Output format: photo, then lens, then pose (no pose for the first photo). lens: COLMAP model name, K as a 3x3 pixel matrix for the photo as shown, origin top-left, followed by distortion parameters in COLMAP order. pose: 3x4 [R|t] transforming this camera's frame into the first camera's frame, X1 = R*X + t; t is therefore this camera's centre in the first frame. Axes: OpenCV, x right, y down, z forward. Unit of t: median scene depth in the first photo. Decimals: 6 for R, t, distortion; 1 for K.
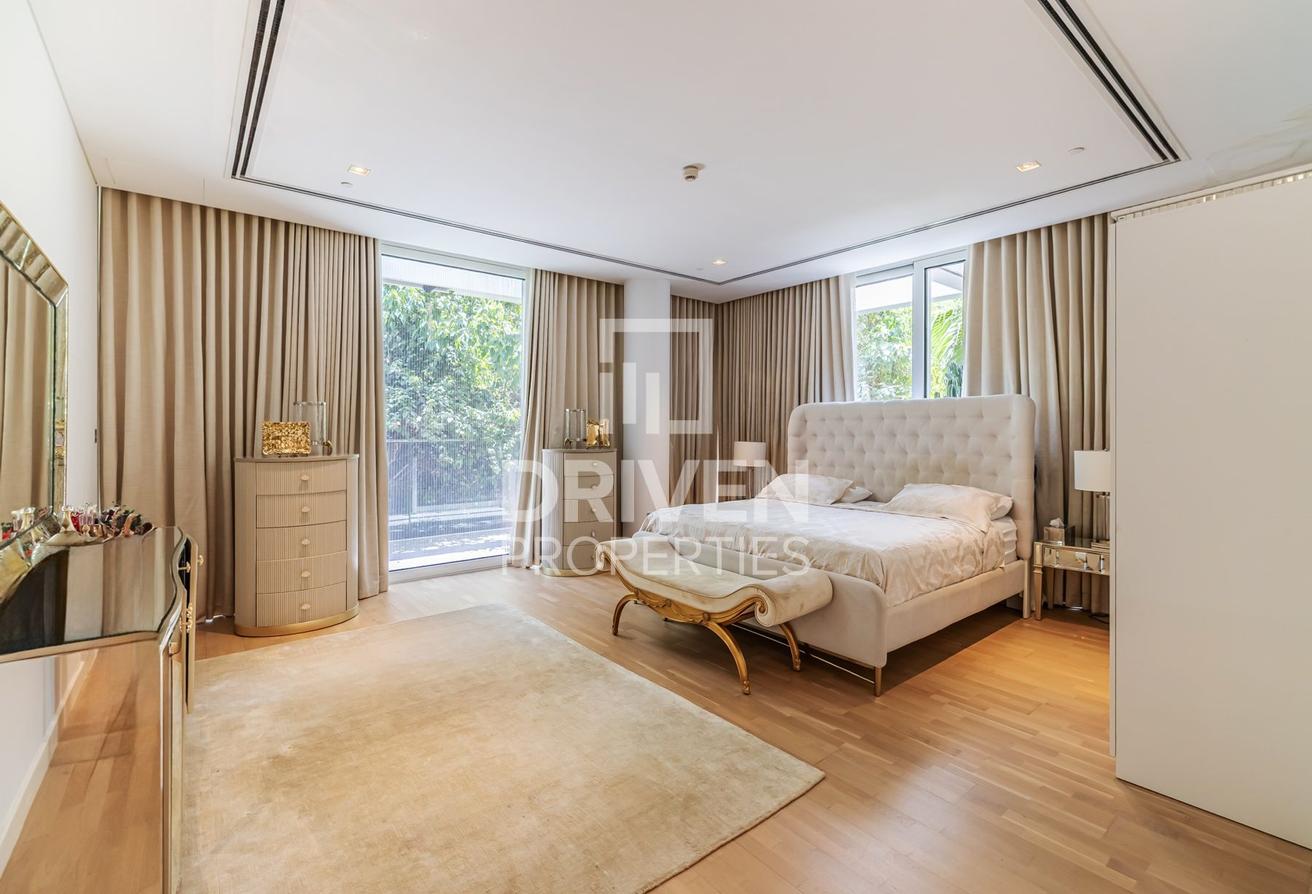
lens RADIAL K [[581.8, 0, 656.0], [0, 581.8, 447.0], [0, 0, 1]] dist [-0.002384, -0.000080]
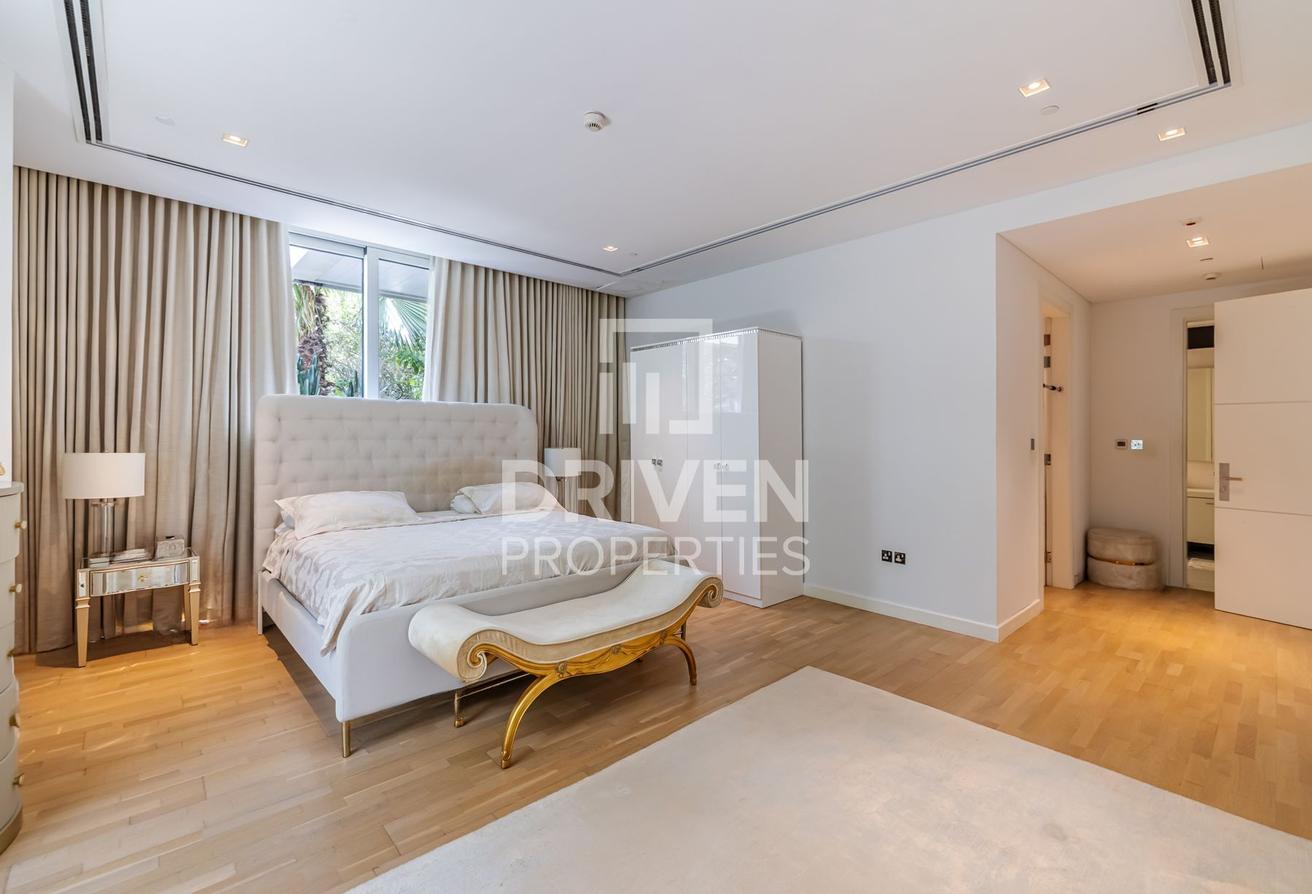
lens RADIAL K [[570.7, 0, 667.1], [0, 570.7, 434.7], [0, 0, 1]] dist [-0.000154, 0.000405]
pose [[-0.070609, -0.003518, 0.997498, -0.653662], [0.021206, 0.999762, 0.005027, -0.027332], [-0.997279, 0.021508, -0.070518, 0.827798]]
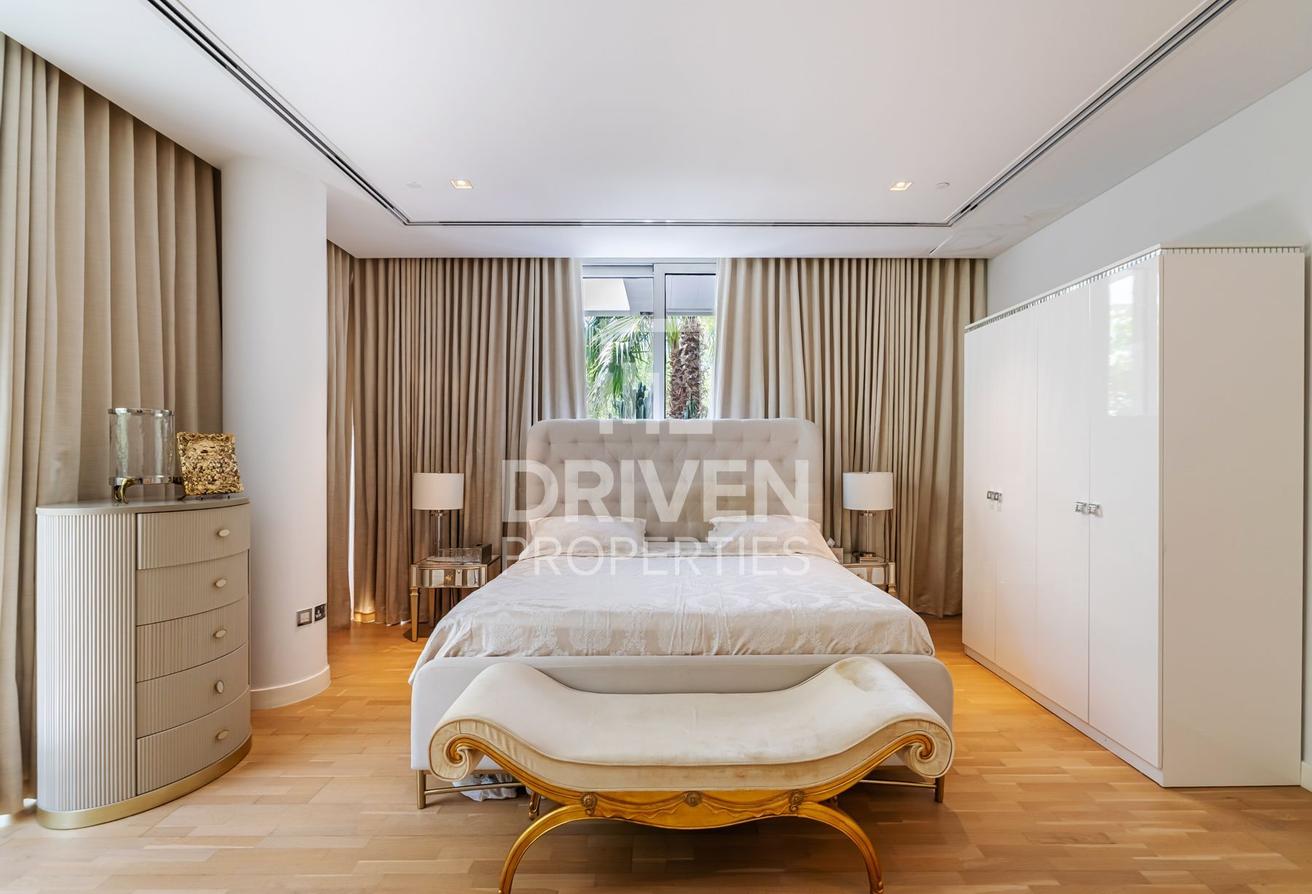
lens RADIAL K [[586.0, 0, 681.7], [0, 586.0, 466.4], [0, 0, 1]] dist [-0.002225, 0.000999]
pose [[0.622962, -0.021396, 0.781959, -0.316698], [0.026912, 0.999620, 0.005911, -0.020773], [-0.781789, 0.017361, 0.623302, 0.575832]]
